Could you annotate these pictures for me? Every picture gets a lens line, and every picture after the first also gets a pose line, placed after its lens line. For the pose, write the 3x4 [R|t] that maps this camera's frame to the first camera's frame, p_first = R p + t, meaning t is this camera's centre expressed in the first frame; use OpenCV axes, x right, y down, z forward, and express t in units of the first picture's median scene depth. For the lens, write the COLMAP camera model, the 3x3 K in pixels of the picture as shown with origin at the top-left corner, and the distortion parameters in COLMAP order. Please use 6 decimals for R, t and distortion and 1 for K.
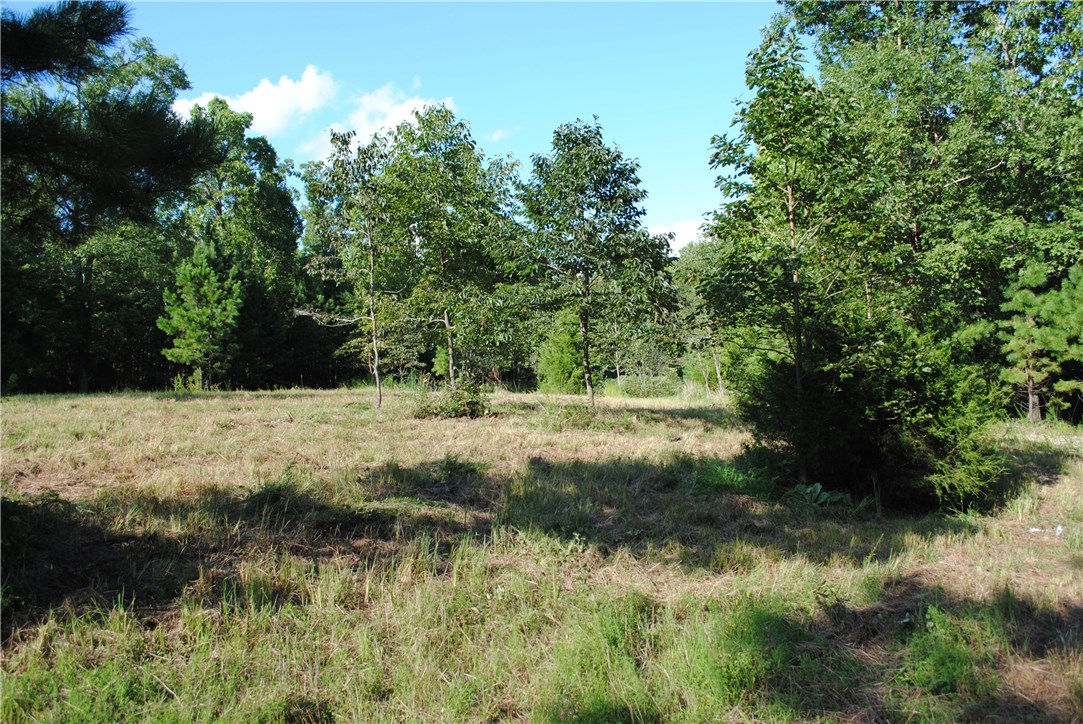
lens RADIAL K [[854.4, 0, 541.8], [0, 854.4, 363.3], [0, 0, 1]] dist [-0.082899, 0.014150]
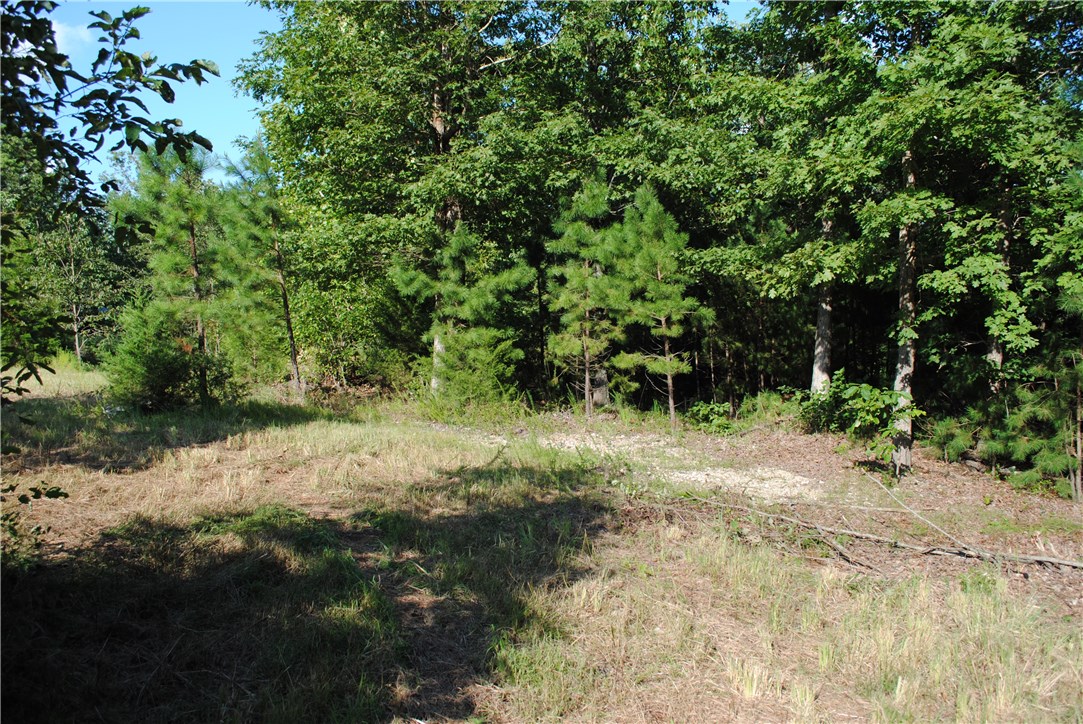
lens RADIAL K [[854.4, 0, 542.1], [0, 854.4, 360.0], [0, 0, 1]] dist [-0.082899, 0.014150]
pose [[0.916659, 0.000171, 0.399671, 0.267762], [-0.016788, 0.999134, 0.038077, 0.000664], [-0.399318, -0.041613, 0.915867, 0.355519]]
